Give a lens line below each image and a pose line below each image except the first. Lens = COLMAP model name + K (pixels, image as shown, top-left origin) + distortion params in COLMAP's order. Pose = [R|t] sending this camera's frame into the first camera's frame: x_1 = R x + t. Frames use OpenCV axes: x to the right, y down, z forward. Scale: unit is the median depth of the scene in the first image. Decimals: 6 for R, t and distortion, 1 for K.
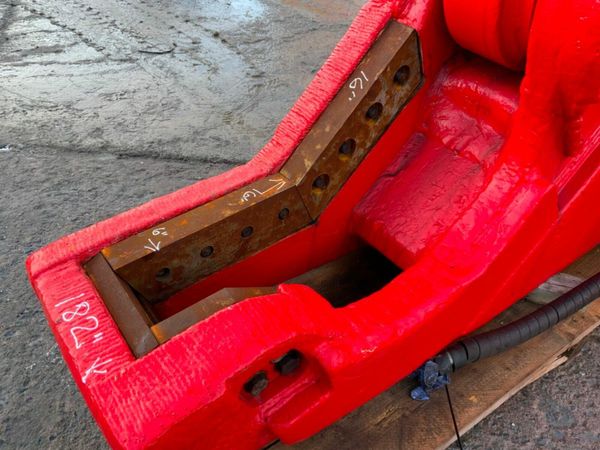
lens RADIAL K [[493.6, 0, 300.4], [0, 493.6, 226.9], [0, 0, 1]] dist [0.109577, -0.201940]
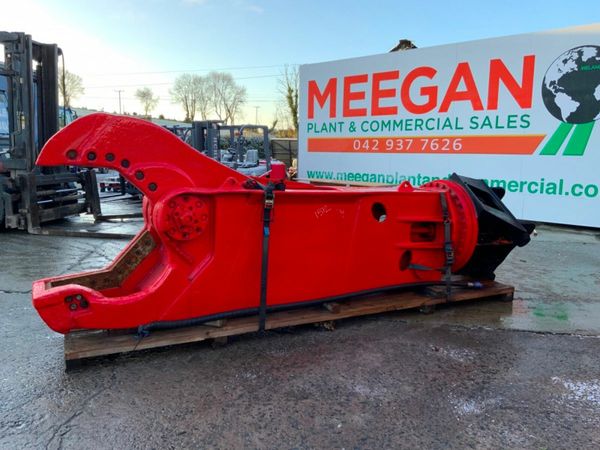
lens RADIAL K [[493.5, 0, 299.3], [0, 493.5, 223.6], [0, 0, 1]] dist [0.097094, -0.198398]
pose [[0.982624, -0.037918, -0.181696, 1.844921], [-0.059963, 0.861570, -0.504086, 1.246374], [0.175657, 0.506221, 0.844325, -1.799495]]
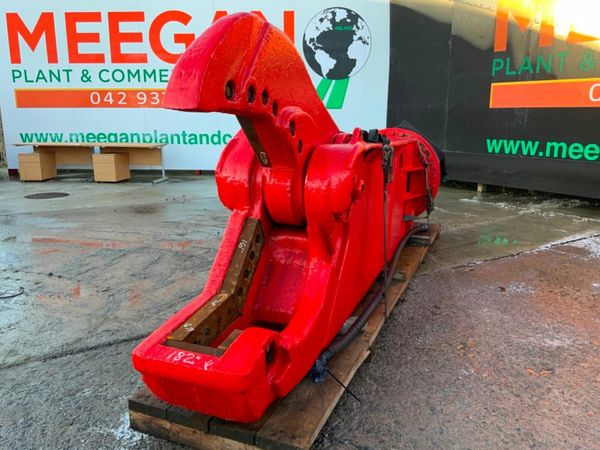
lens RADIAL K [[493.5, 0, 299.3], [0, 493.5, 223.6], [0, 0, 1]] dist [0.097094, -0.198398]
pose [[0.846644, -0.188457, 0.497672, -0.707689], [0.379694, 0.869178, -0.316800, 0.400620], [-0.372863, 0.457180, 0.807440, -0.867407]]
